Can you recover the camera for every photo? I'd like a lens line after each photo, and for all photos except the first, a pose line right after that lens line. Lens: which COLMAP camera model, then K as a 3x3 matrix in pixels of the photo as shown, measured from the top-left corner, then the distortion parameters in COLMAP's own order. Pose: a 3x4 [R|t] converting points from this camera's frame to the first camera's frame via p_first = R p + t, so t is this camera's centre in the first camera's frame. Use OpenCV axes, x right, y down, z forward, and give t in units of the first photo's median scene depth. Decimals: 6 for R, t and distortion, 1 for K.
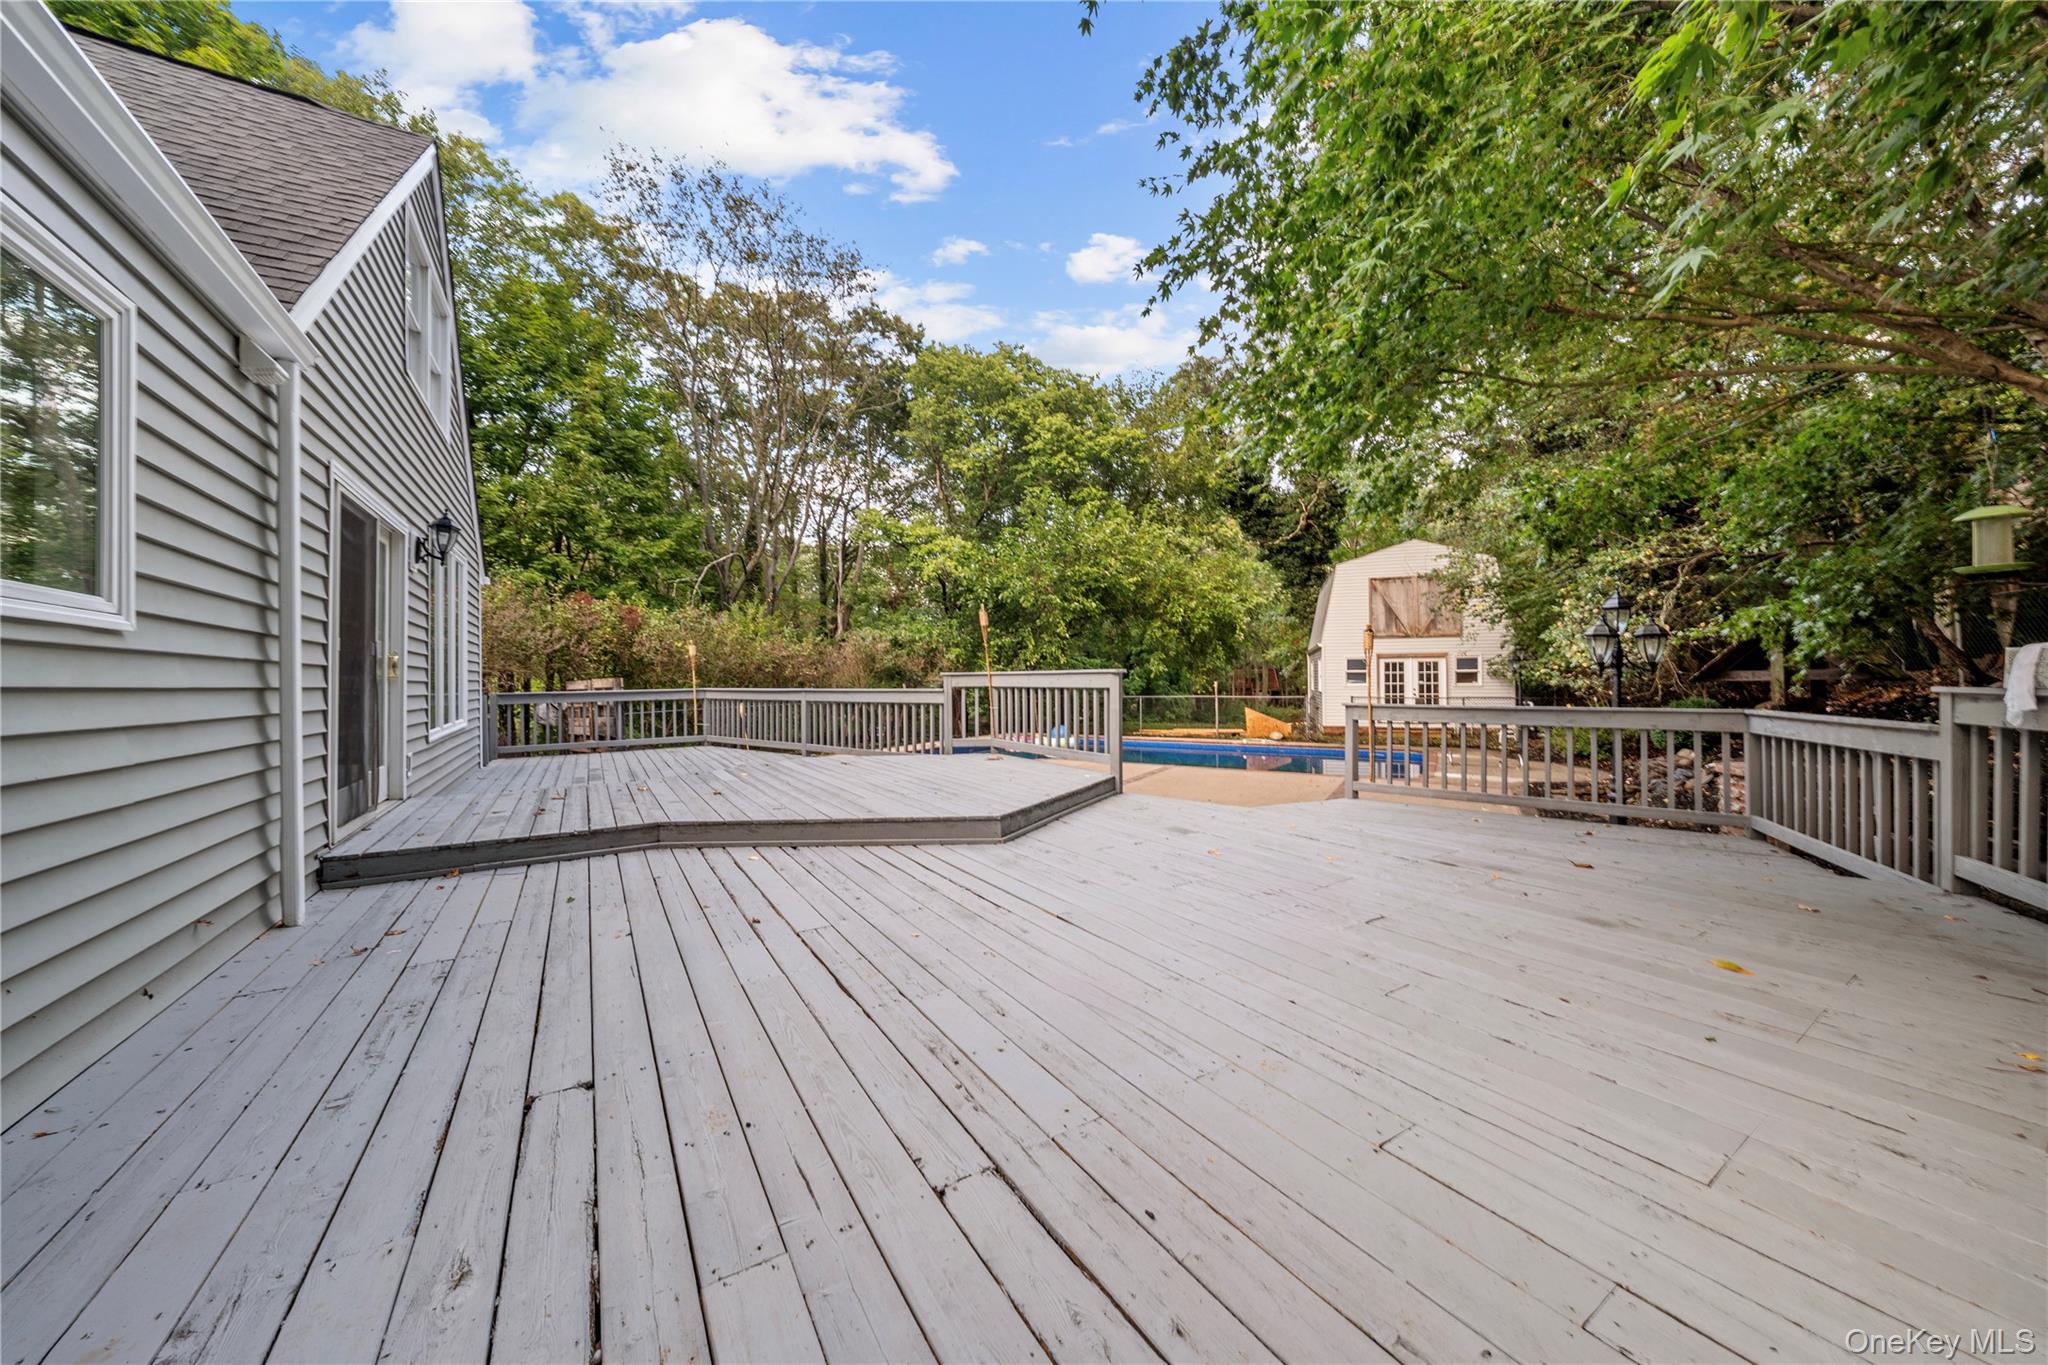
lens RADIAL K [[700.4, 0, 1024.6], [0, 700.4, 686.4], [0, 0, 1]] dist [-0.006494, 0.000893]
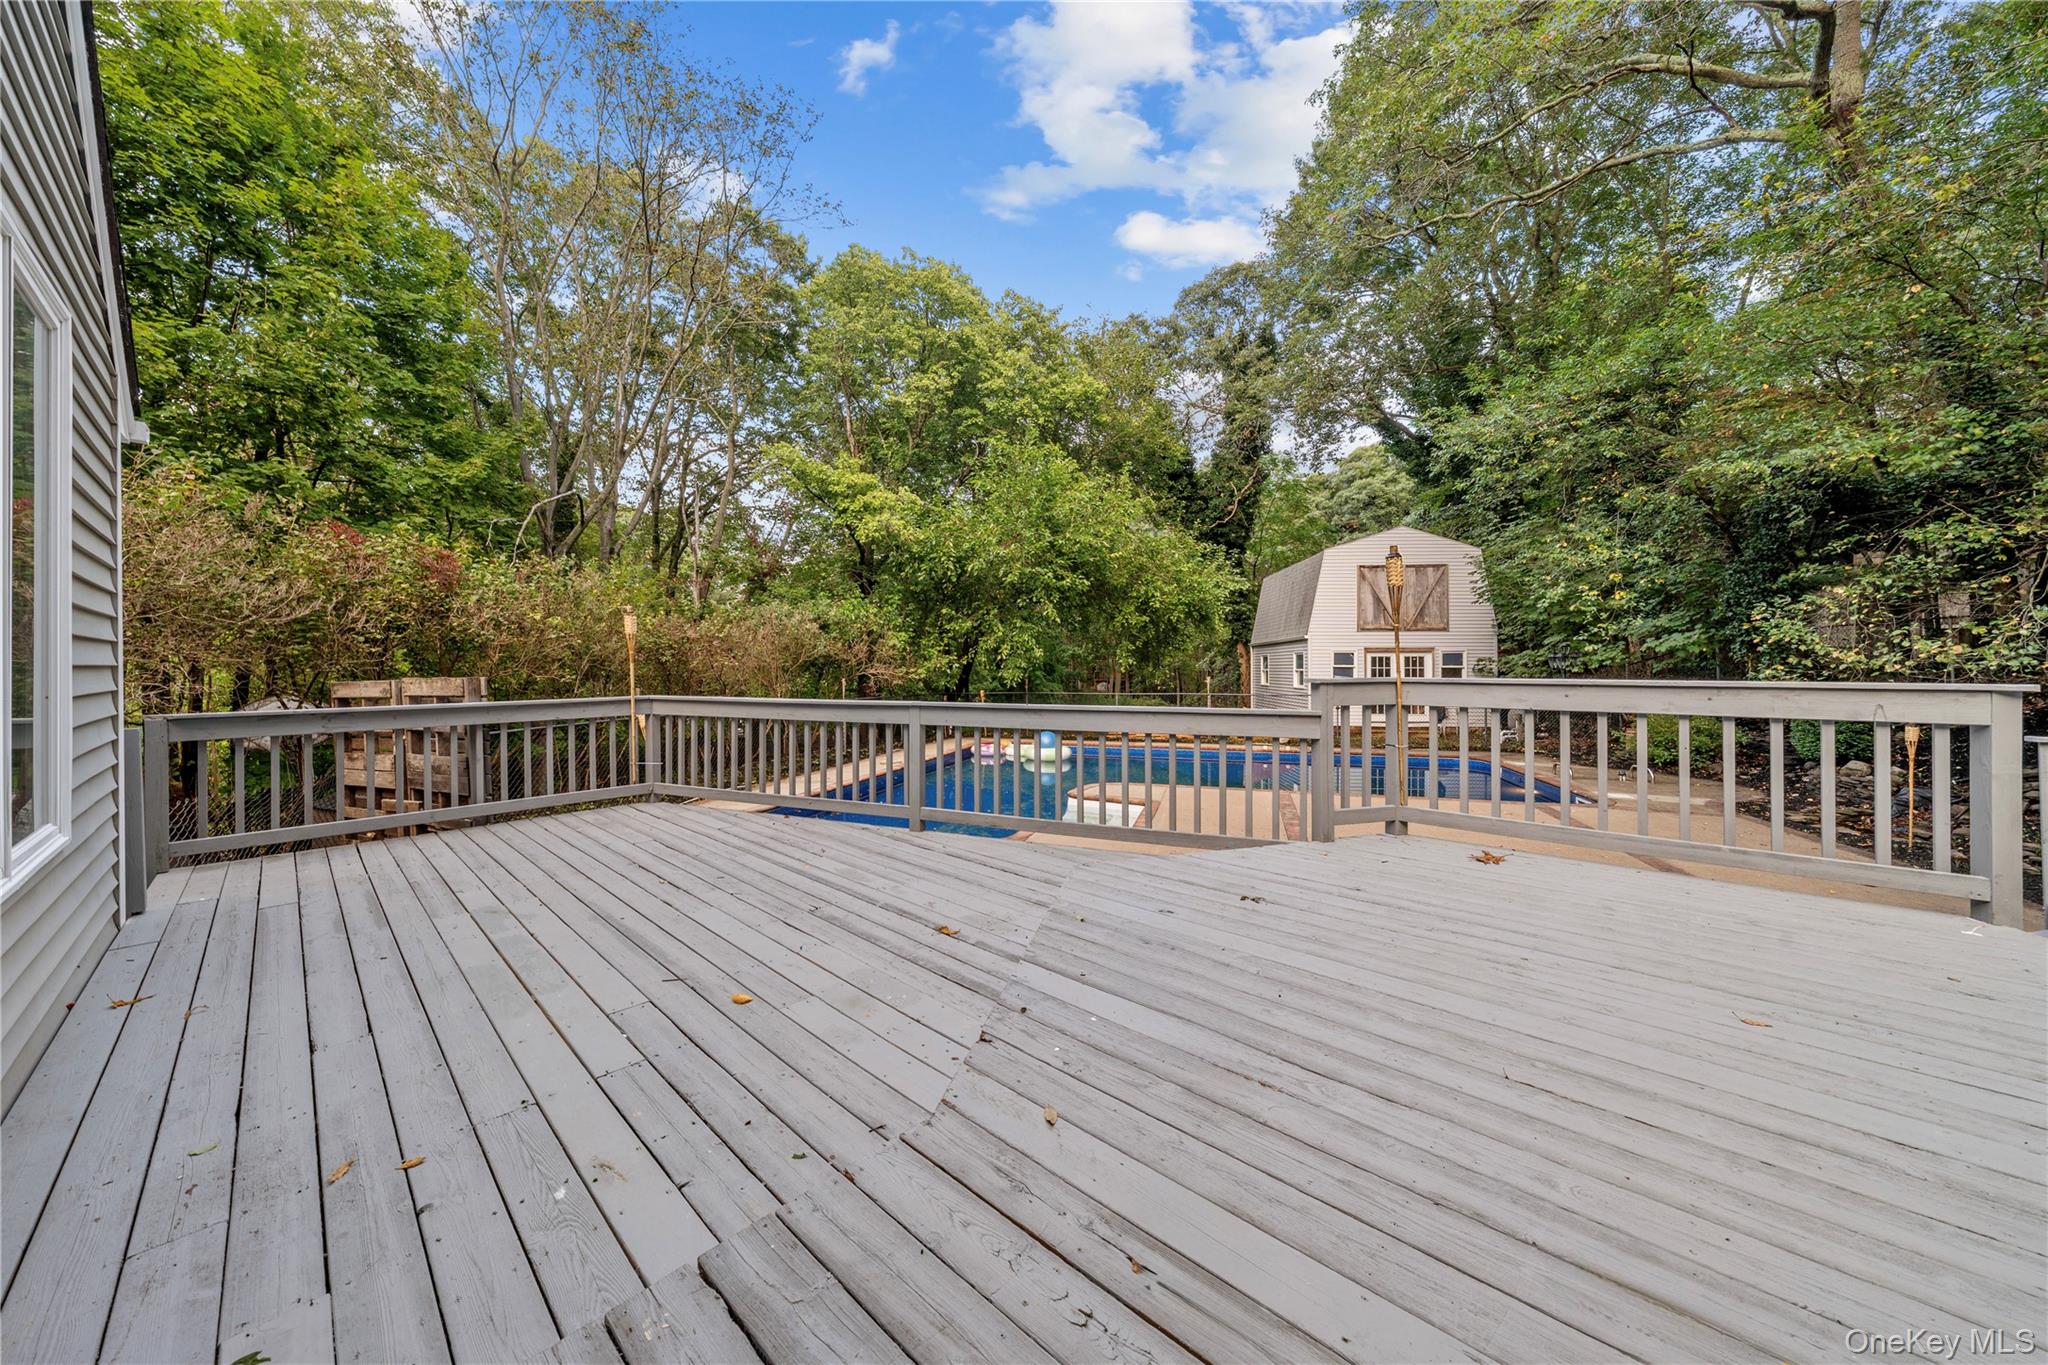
lens RADIAL K [[700.4, 0, 1014.0], [0, 700.4, 674.8], [0, 0, 1]] dist [-0.006494, 0.000893]
pose [[0.967486, 0.004945, 0.252875, -0.167592], [-0.005070, 0.999987, -0.000159, -0.007715], [-0.252872, -0.001128, 0.967499, 0.211696]]
